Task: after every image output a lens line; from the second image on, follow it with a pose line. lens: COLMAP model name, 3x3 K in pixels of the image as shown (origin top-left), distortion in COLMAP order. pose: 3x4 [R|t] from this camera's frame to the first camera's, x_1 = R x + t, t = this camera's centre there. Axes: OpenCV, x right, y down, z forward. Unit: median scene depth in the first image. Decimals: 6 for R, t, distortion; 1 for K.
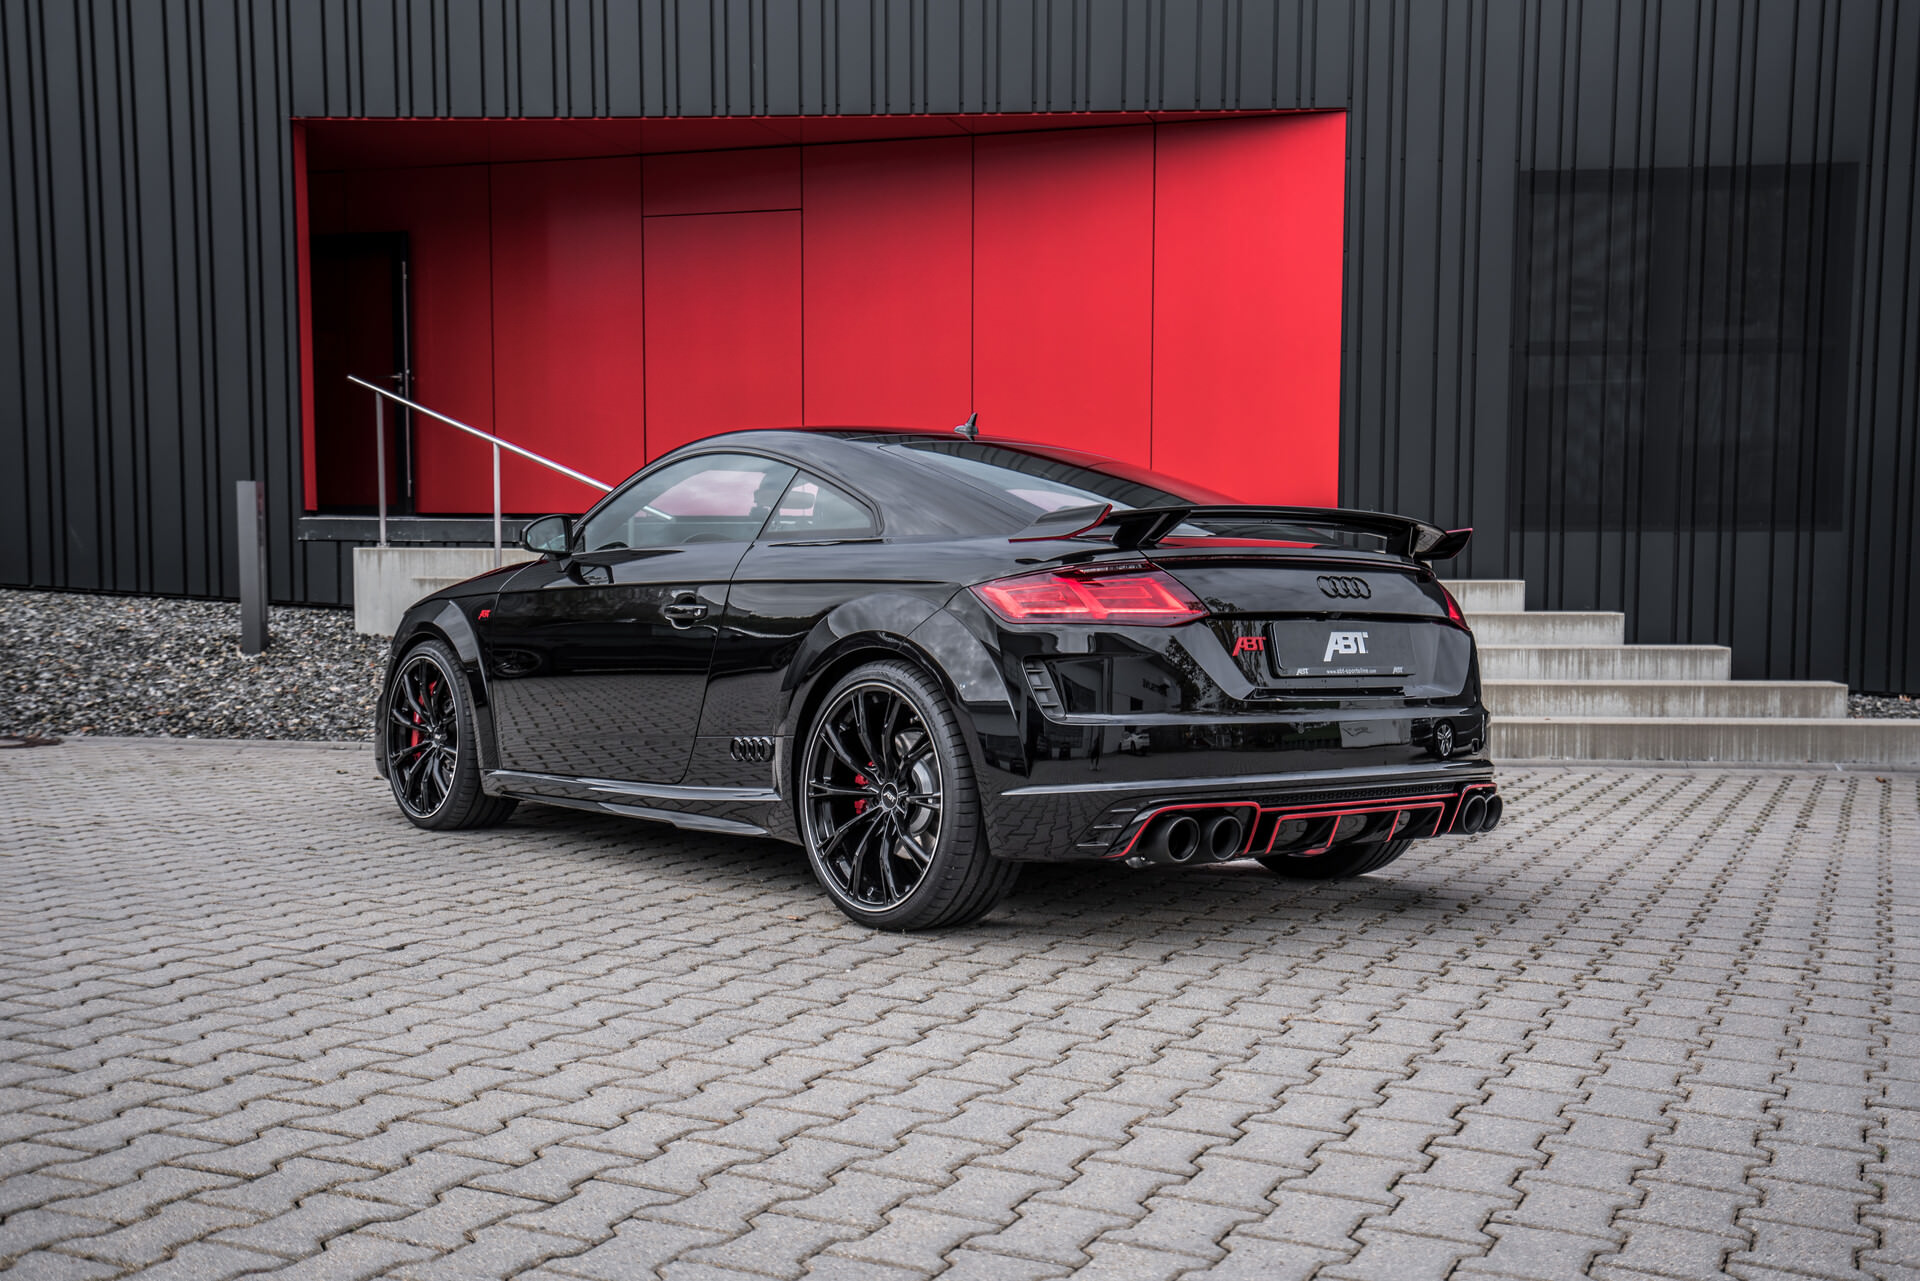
lens RADIAL K [[1851.7, 0, 953.5], [0, 1851.7, 668.7], [0, 0, 1]] dist [0.108672, 0.000000]
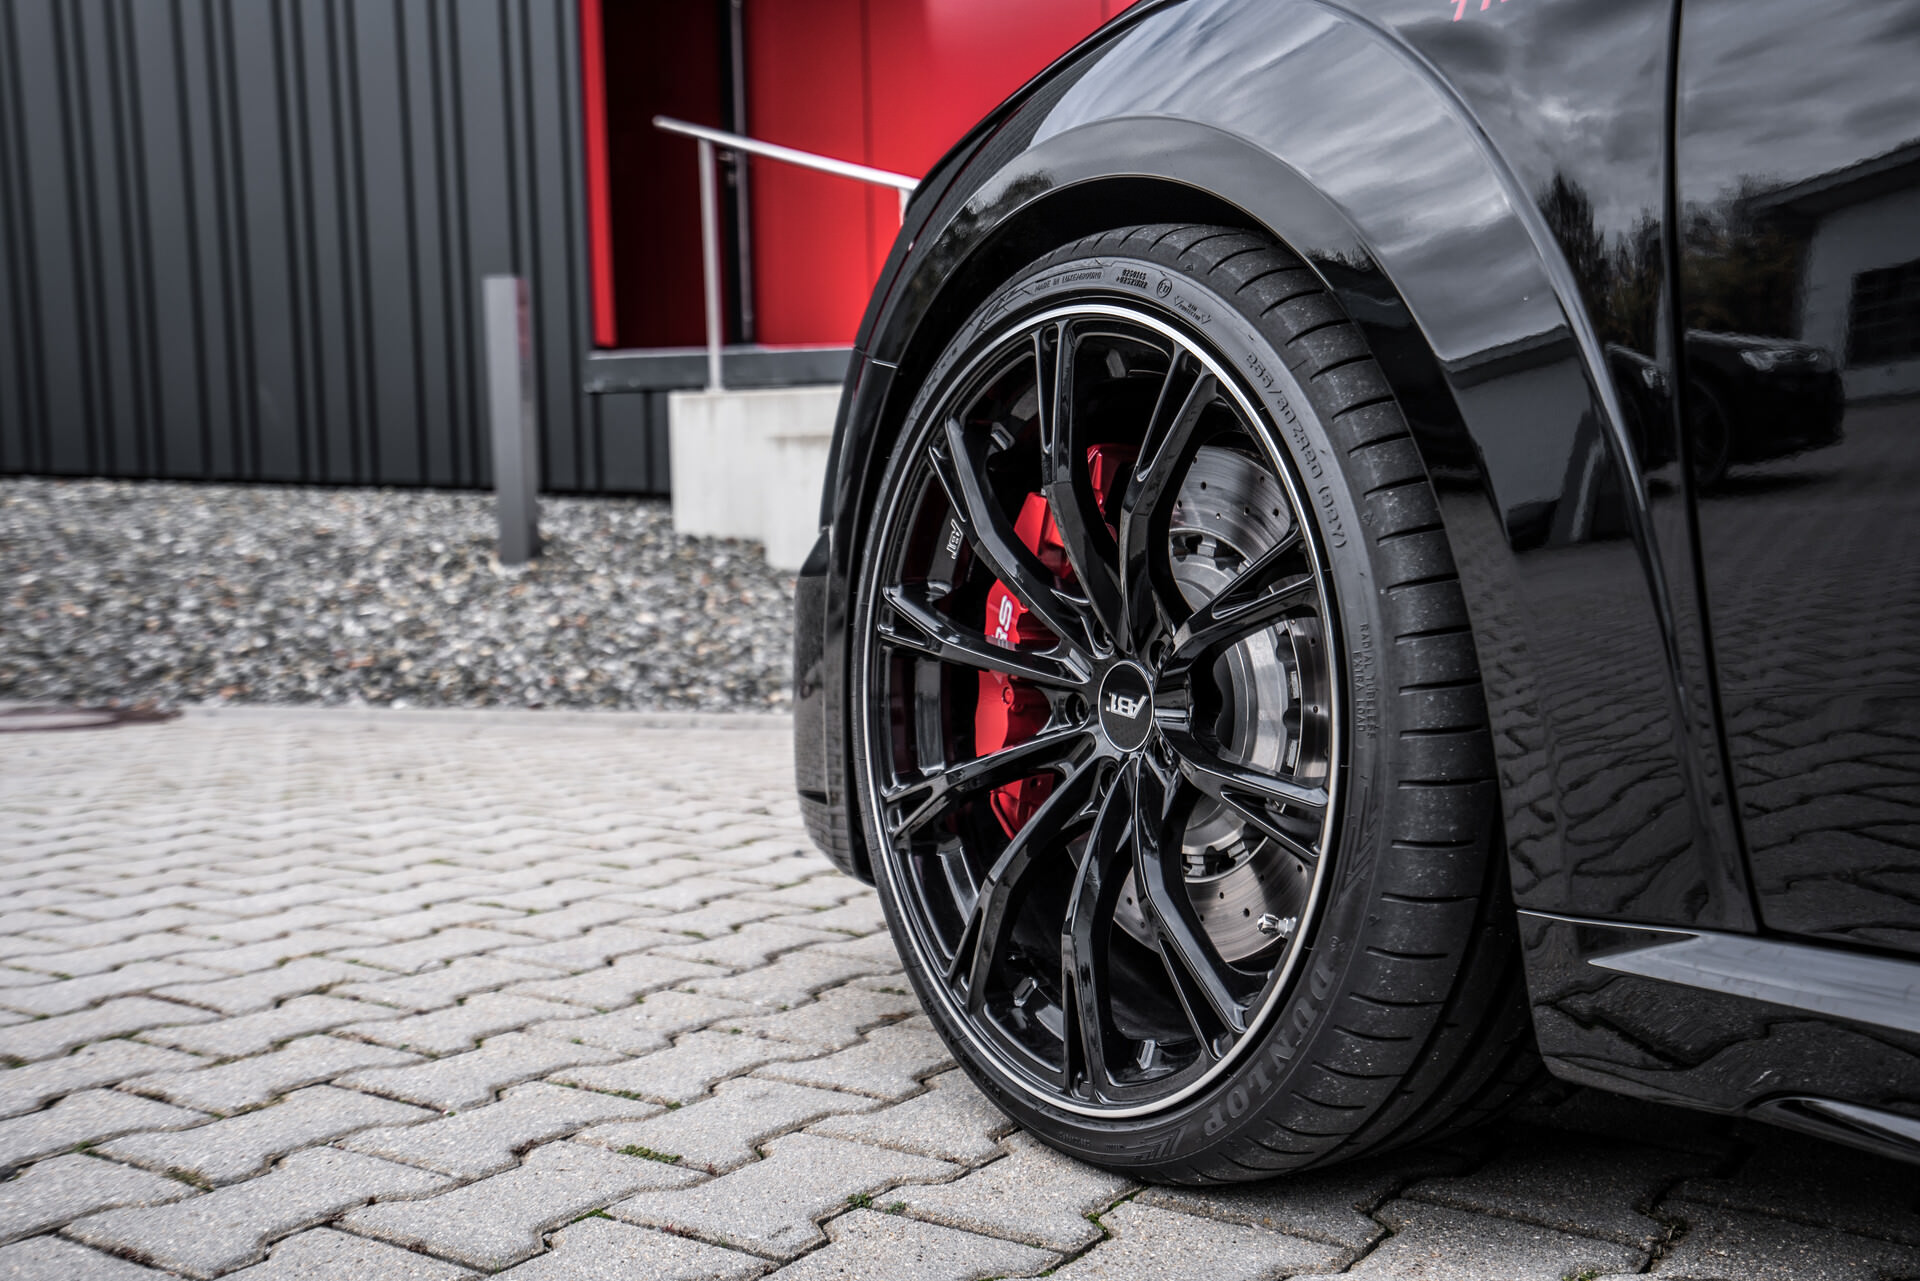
lens RADIAL K [[1851.7, 0, 954.2], [0, 1851.7, 631.1], [0, 0, 1]] dist [0.108672, 0.000000]
pose [[0.988149, -0.014933, -0.152768, -0.146869], [0.015162, 0.999885, 0.000337, 0.015437], [0.152746, -0.002649, 0.988262, 0.442773]]
